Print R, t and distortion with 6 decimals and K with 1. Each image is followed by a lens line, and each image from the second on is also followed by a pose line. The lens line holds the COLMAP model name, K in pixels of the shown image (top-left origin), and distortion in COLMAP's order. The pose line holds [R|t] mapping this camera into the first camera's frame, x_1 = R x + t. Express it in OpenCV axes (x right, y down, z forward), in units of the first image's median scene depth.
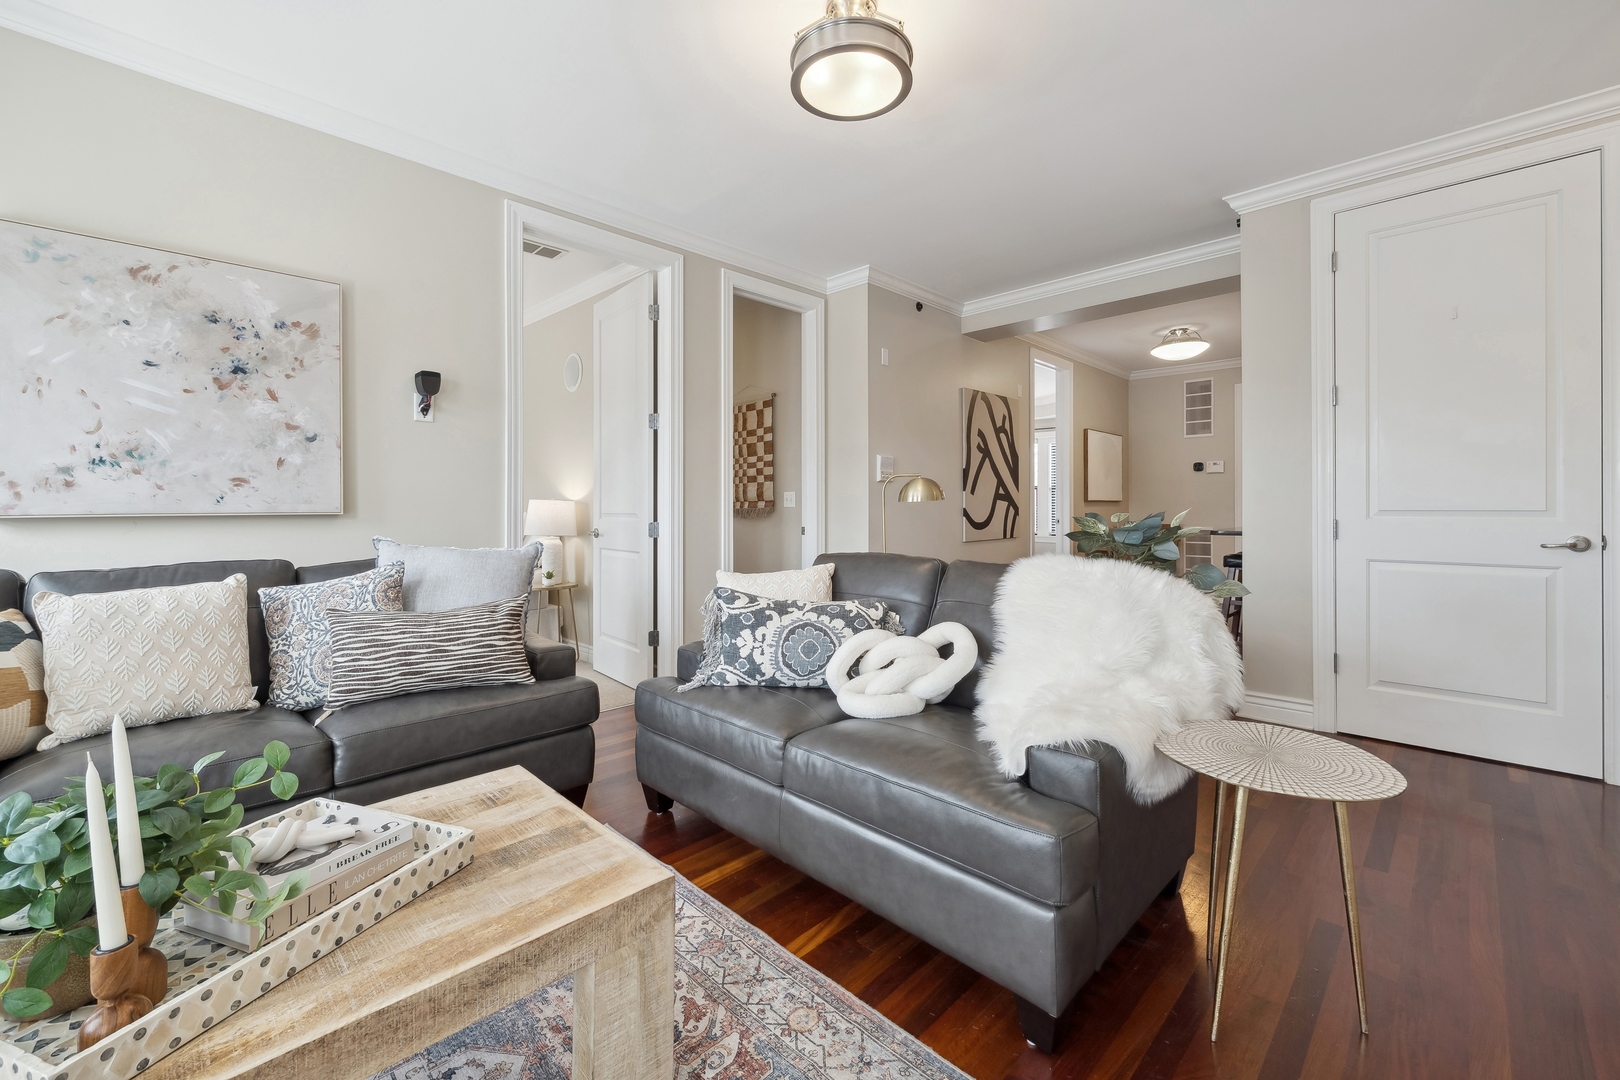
lens RADIAL K [[652.6, 0, 811.5], [0, 652.6, 526.4], [0, 0, 1]] dist [0.000140, 0.000829]
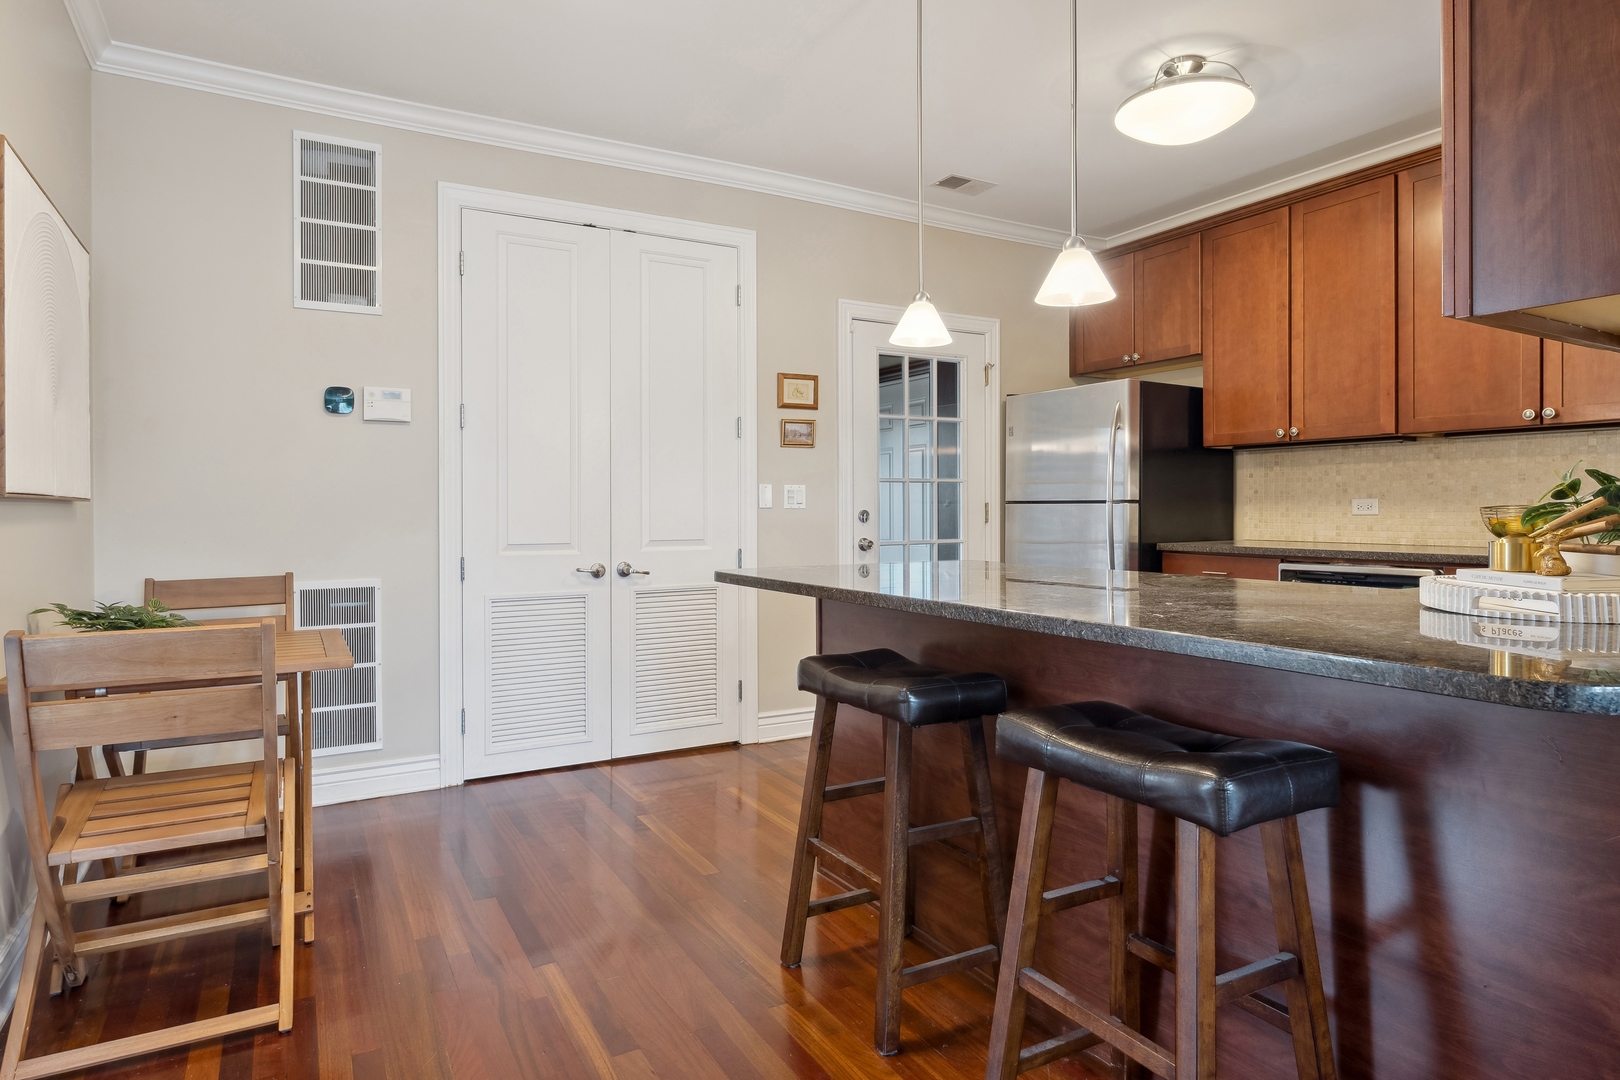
lens RADIAL K [[911.1, 0, 828.2], [0, 911.1, 502.9], [0, 0, 1]] dist [-0.002810, -0.000778]
pose [[0.236692, 0.014227, 0.971481, 0.200547], [0.026013, 0.999442, -0.020974, -0.021451], [-0.971236, 0.030236, 0.236190, 0.652252]]
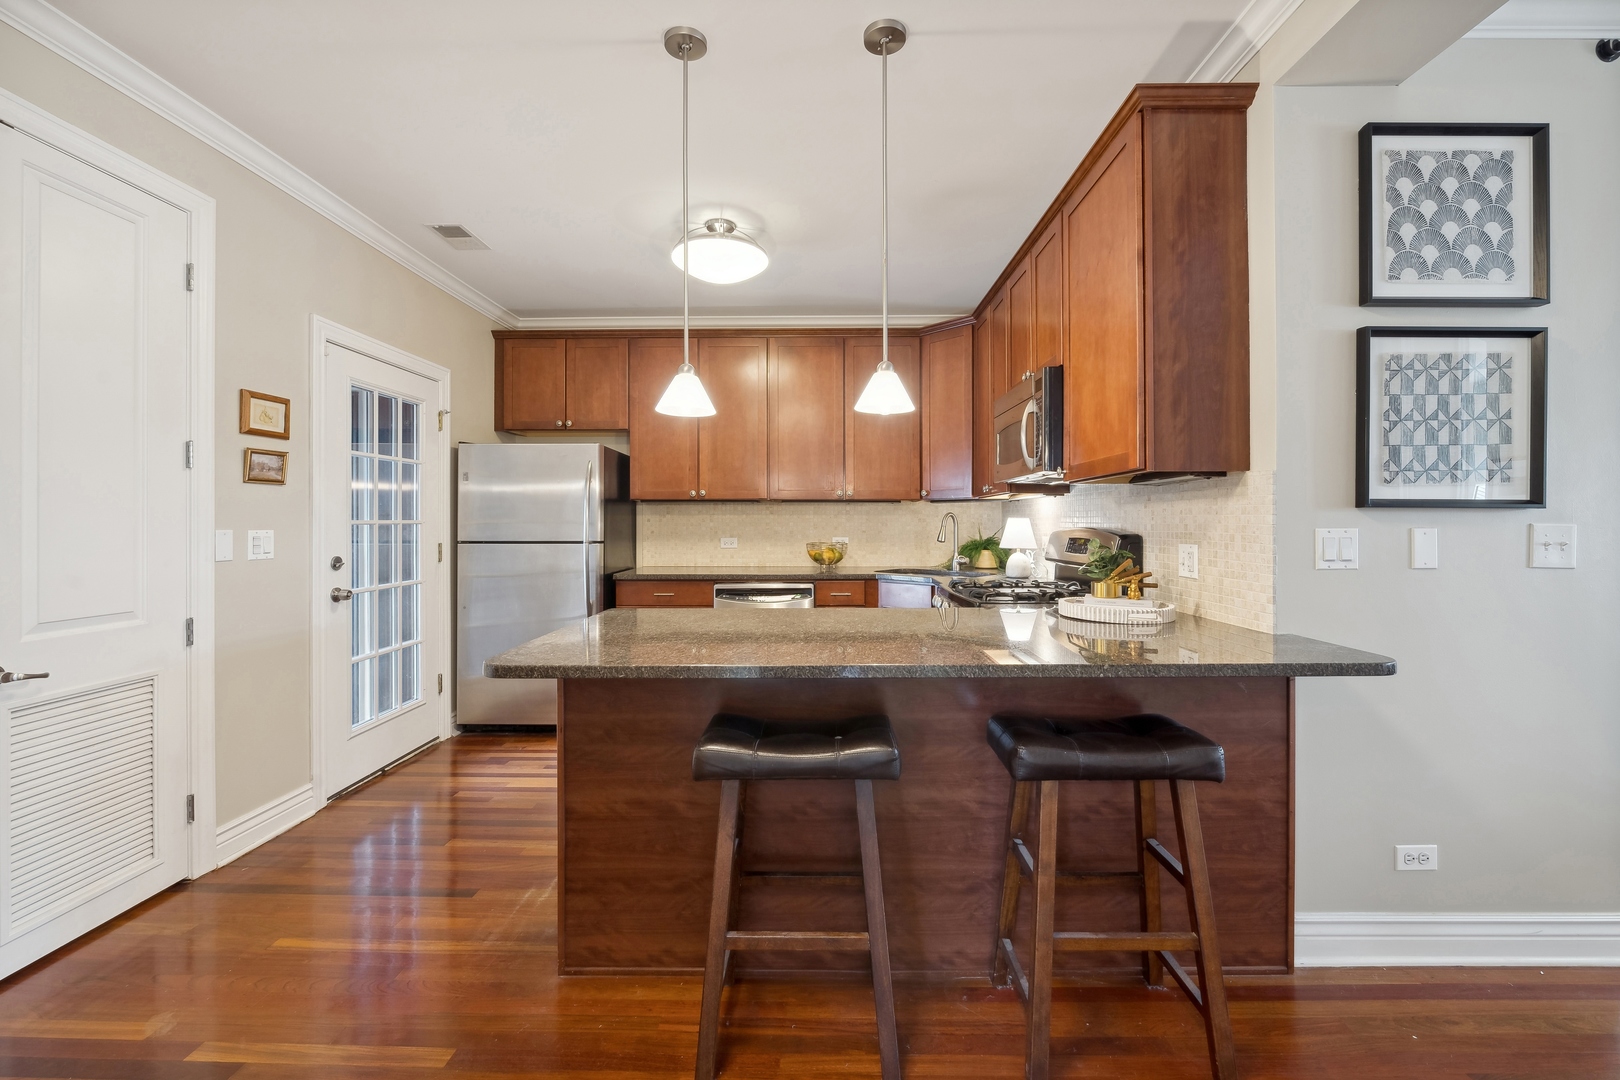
lens RADIAL K [[652.6, 0, 804.9], [0, 652.6, 521.2], [0, 0, 1]] dist [0.000140, 0.000829]
pose [[-0.694946, 0.012855, 0.718947, 0.333757], [0.026273, 0.999626, 0.007523, -0.048060], [-0.718582, 0.024117, -0.695024, 0.863300]]
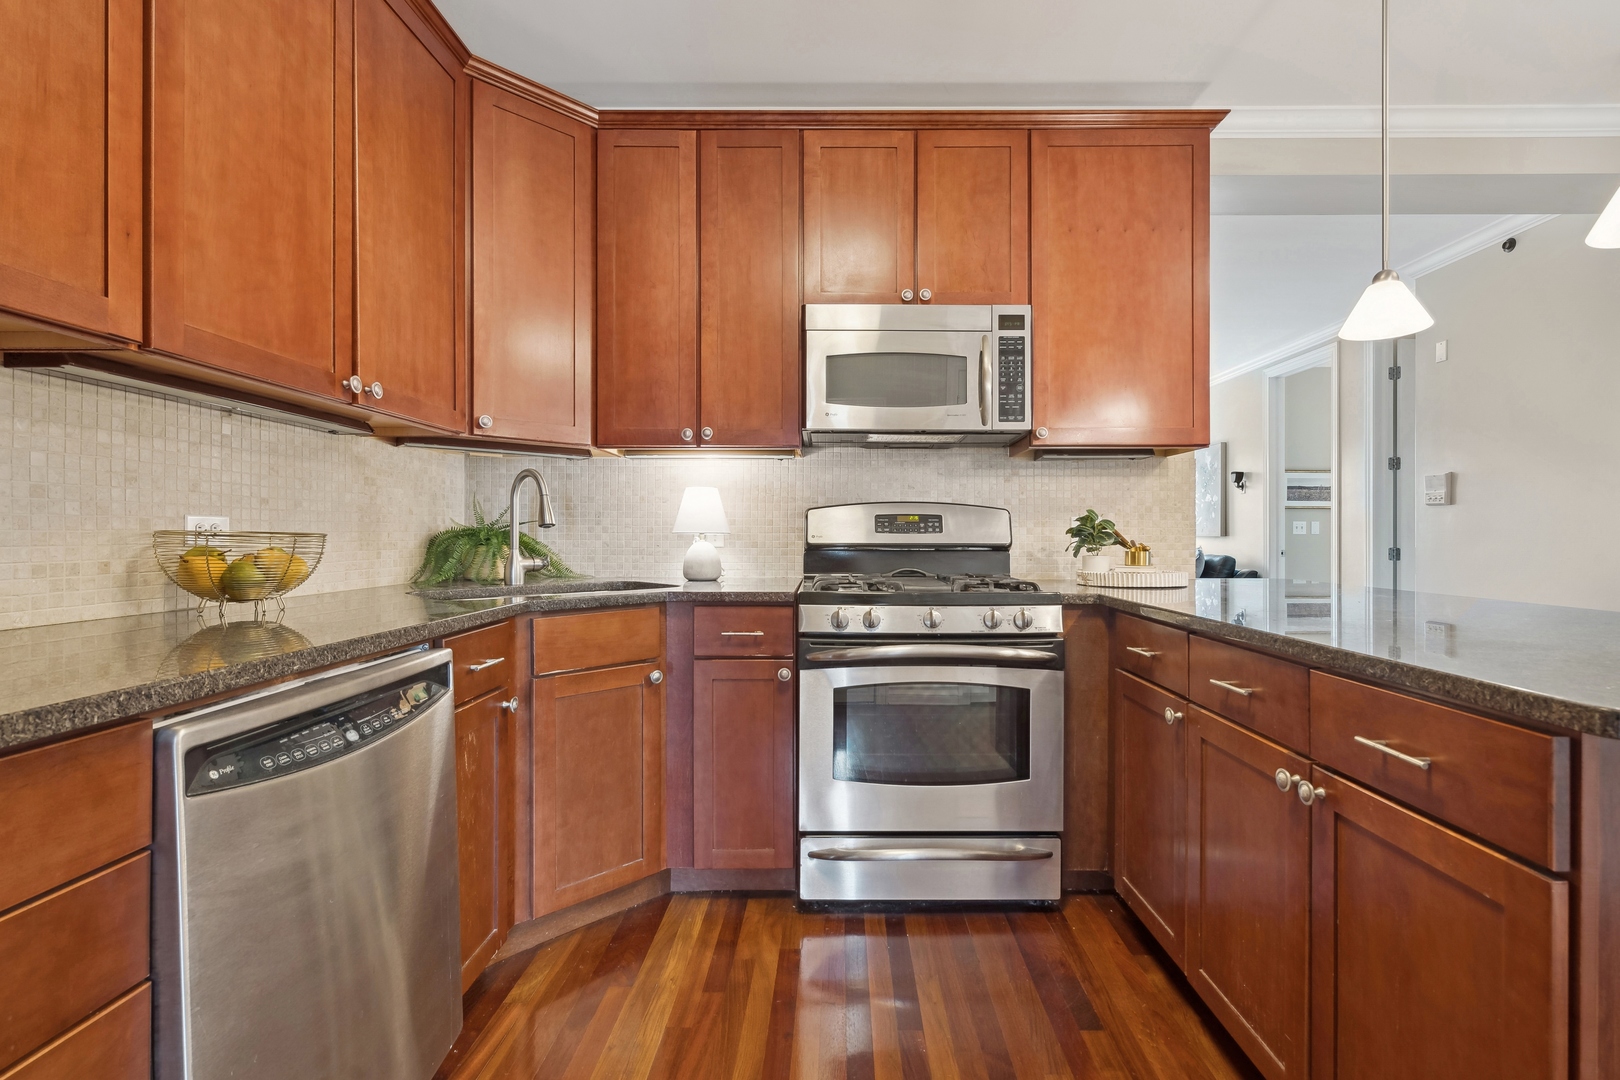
lens RADIAL K [[739.9, 0, 820.7], [0, 739.9, 531.7], [0, 0, 1]] dist [0.002095, 0.000038]
pose [[-0.706362, 0.006786, -0.707818, 0.826381], [-0.012862, 0.999666, 0.022419, -0.028002], [0.707734, 0.024940, -0.706039, 0.684067]]
